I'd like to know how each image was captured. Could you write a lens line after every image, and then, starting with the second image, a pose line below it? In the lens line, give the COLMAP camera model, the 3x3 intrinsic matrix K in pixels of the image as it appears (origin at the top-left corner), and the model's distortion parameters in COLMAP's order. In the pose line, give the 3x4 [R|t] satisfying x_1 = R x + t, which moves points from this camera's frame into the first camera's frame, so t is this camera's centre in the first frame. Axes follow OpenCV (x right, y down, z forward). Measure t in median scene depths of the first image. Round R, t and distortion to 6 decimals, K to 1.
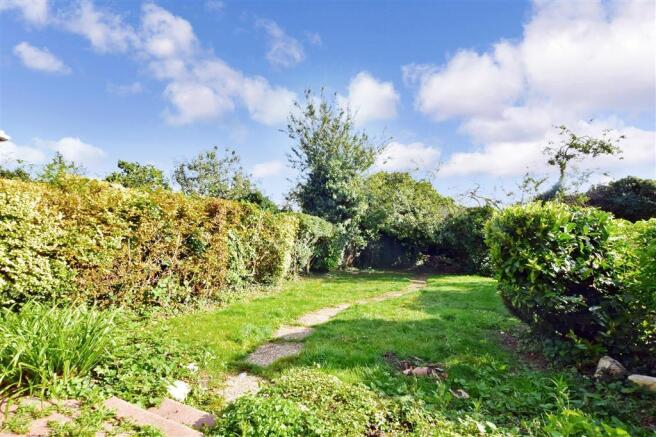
lens RADIAL K [[304.1, 0, 328.1], [0, 304.1, 218.2], [0, 0, 1]] dist [-0.027031, -0.000805]
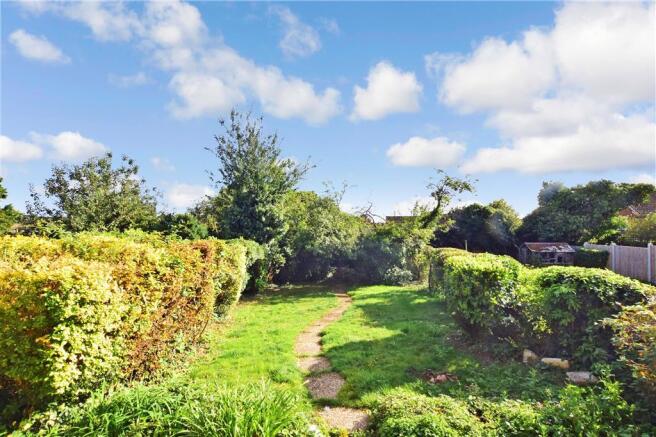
lens RADIAL K [[304.1, 0, 327.9], [0, 304.1, 218.4], [0, 0, 1]] dist [-0.027031, -0.000805]
pose [[0.921369, 0.005339, 0.388652, -0.181088], [-0.001053, 0.999936, -0.011239, -0.062883], [-0.388687, 0.009946, 0.921316, -0.041595]]
